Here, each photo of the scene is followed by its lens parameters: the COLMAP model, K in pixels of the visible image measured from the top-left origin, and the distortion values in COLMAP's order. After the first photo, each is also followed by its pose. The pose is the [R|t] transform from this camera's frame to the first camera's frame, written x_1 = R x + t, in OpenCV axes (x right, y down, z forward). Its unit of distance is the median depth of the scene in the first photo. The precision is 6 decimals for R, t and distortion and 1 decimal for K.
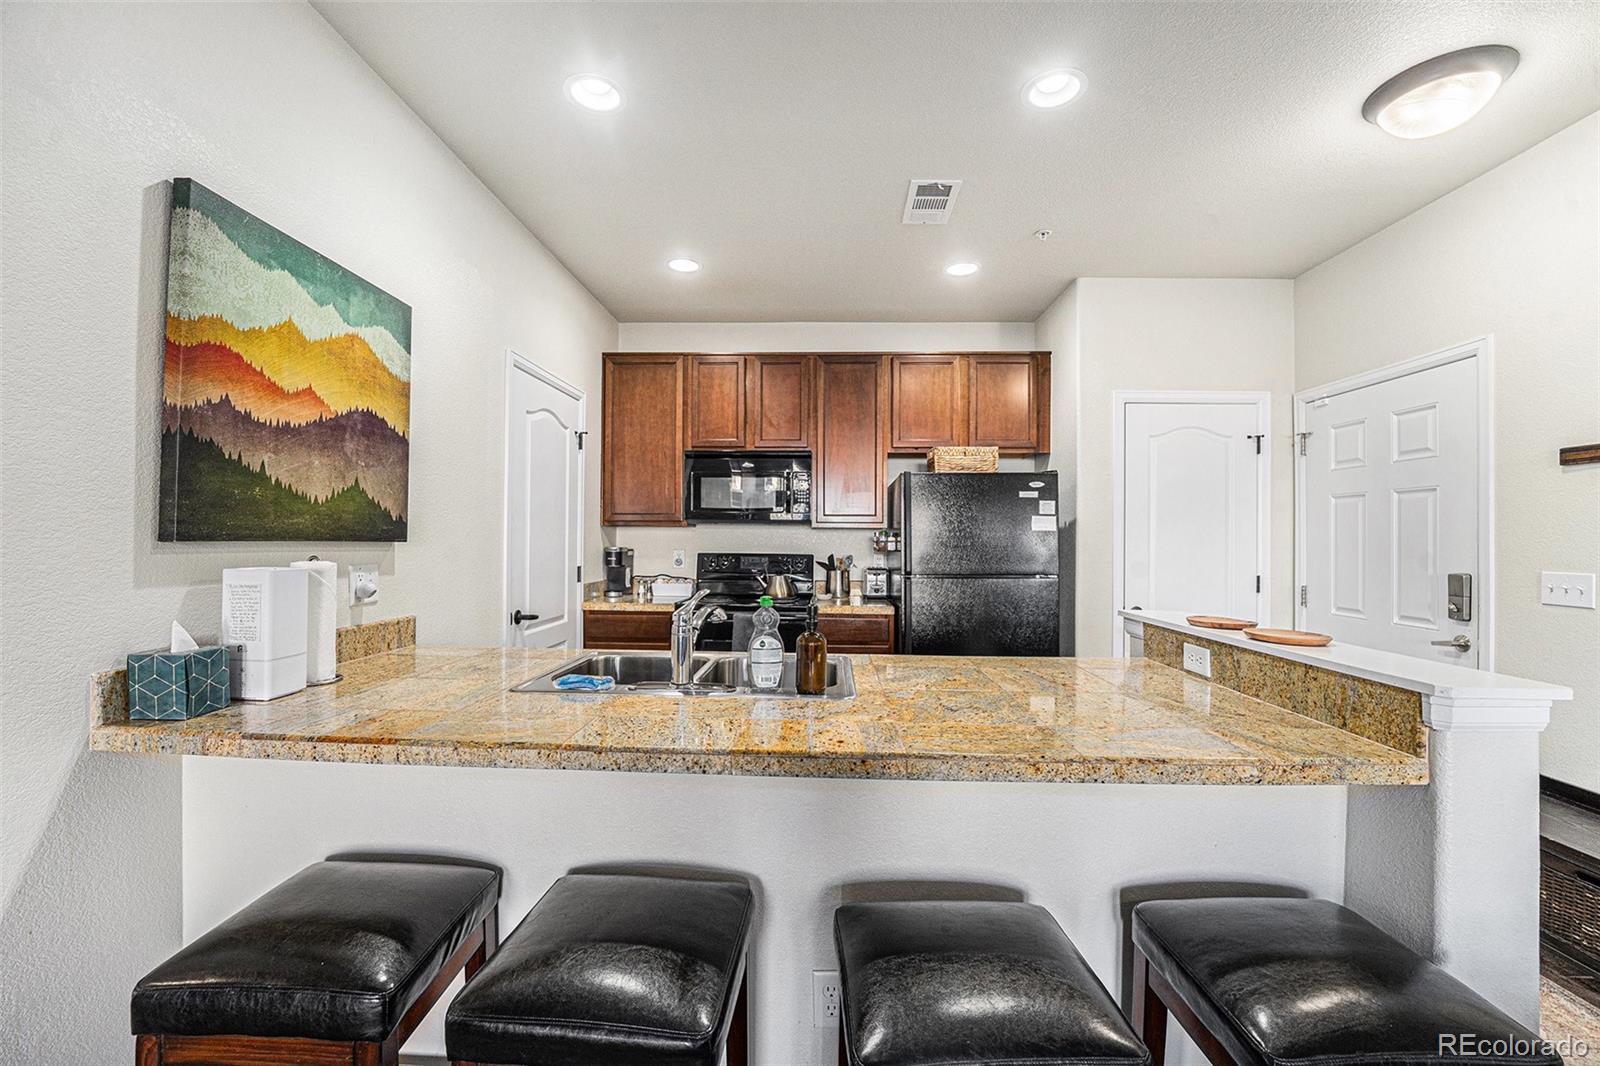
lens RADIAL K [[658.2, 0, 795.3], [0, 658.2, 537.7], [0, 0, 1]] dist [-0.027914, 0.002742]
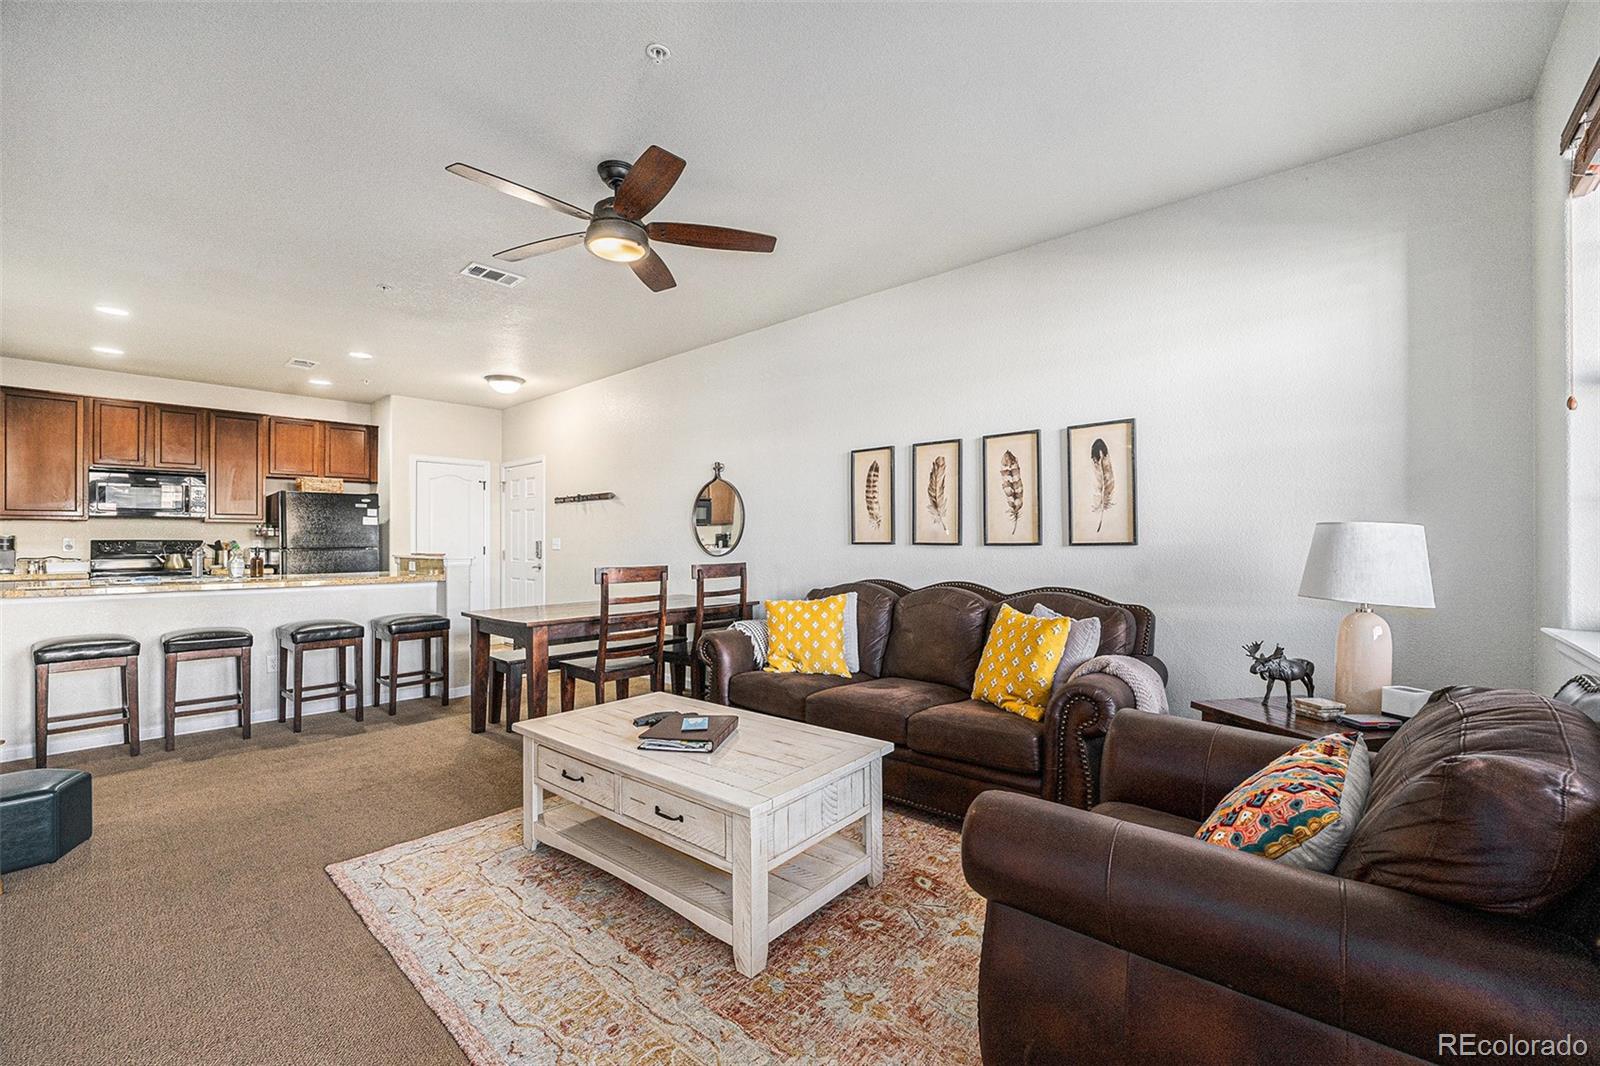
lens RADIAL K [[658.2, 0, 807.1], [0, 658.2, 538.0], [0, 0, 1]] dist [-0.027914, 0.002742]
pose [[0.630949, -0.006023, 0.775801, -0.294046], [0.006177, 0.999977, 0.002740, 0.031001], [-0.775800, 0.003064, 0.630972, -1.201042]]
